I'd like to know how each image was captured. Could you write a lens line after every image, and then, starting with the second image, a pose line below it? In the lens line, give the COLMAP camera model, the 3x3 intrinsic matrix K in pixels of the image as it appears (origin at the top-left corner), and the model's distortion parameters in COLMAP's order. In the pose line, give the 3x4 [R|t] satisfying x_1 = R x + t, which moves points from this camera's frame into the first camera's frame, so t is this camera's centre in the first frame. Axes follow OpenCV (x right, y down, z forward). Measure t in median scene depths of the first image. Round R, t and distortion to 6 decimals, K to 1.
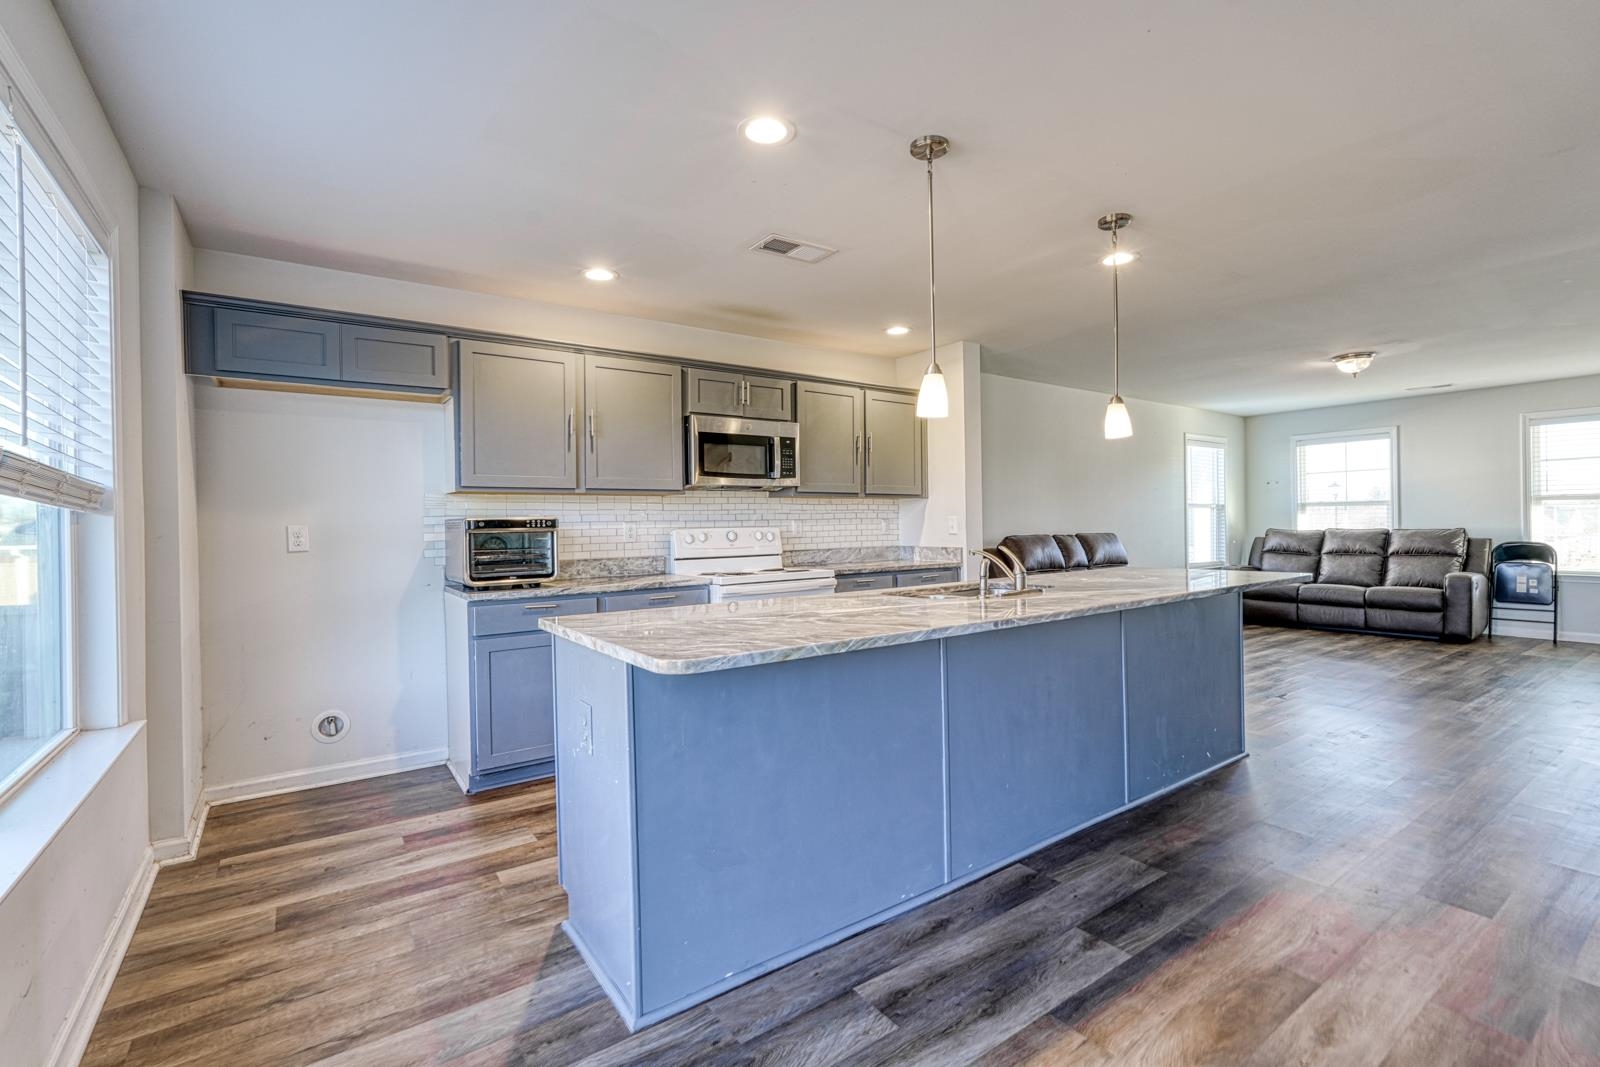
lens RADIAL K [[719.8, 0, 800.0], [0, 719.8, 526.1], [0, 0, 1]] dist [-0.012961, 0.008044]
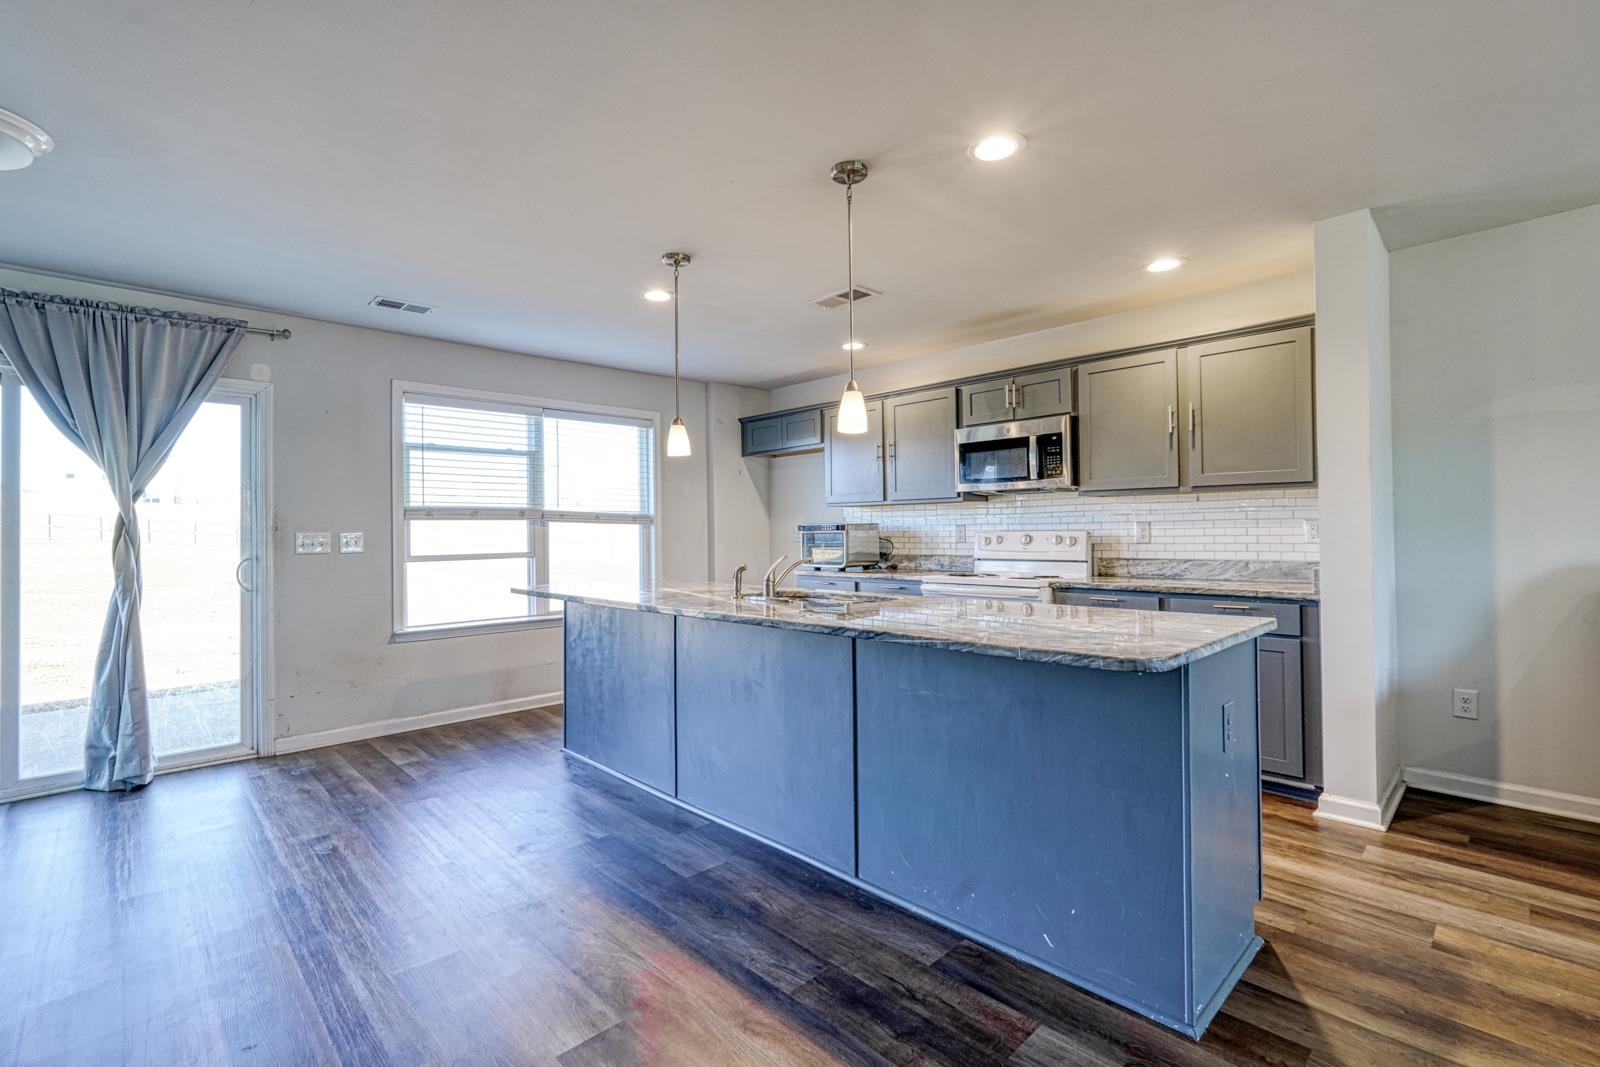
lens RADIAL K [[719.8, 0, 800.0], [0, 719.8, 526.1], [0, 0, 1]] dist [-0.012961, 0.008044]
pose [[0.151187, 0.008067, -0.988472, 0.886216], [0.007415, 0.999929, 0.009295, -0.017125], [0.988477, -0.008735, 0.151117, 0.575542]]
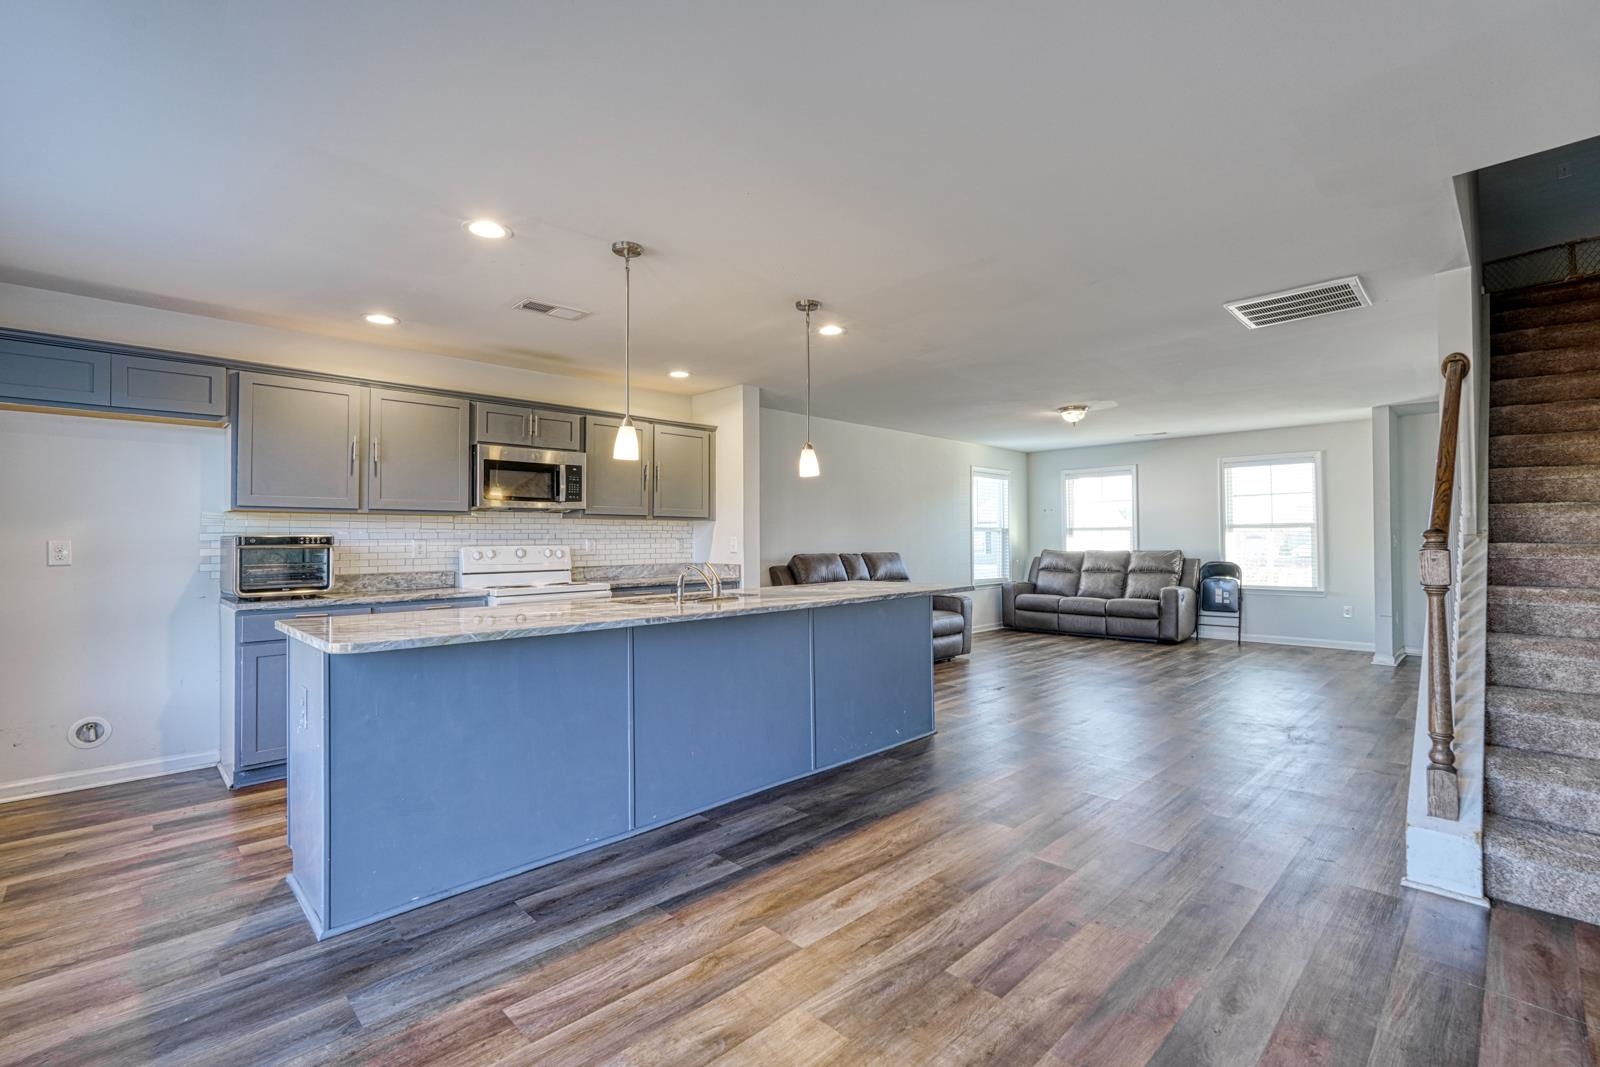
lens RADIAL K [[719.8, 0, 800.0], [0, 719.8, 526.1], [0, 0, 1]] dist [-0.012961, 0.008044]
pose [[0.987215, 0.011738, 0.158959, 0.161781], [-0.007713, 0.999634, -0.025917, -0.002605], [-0.159205, 0.024359, 0.986945, -0.167394]]
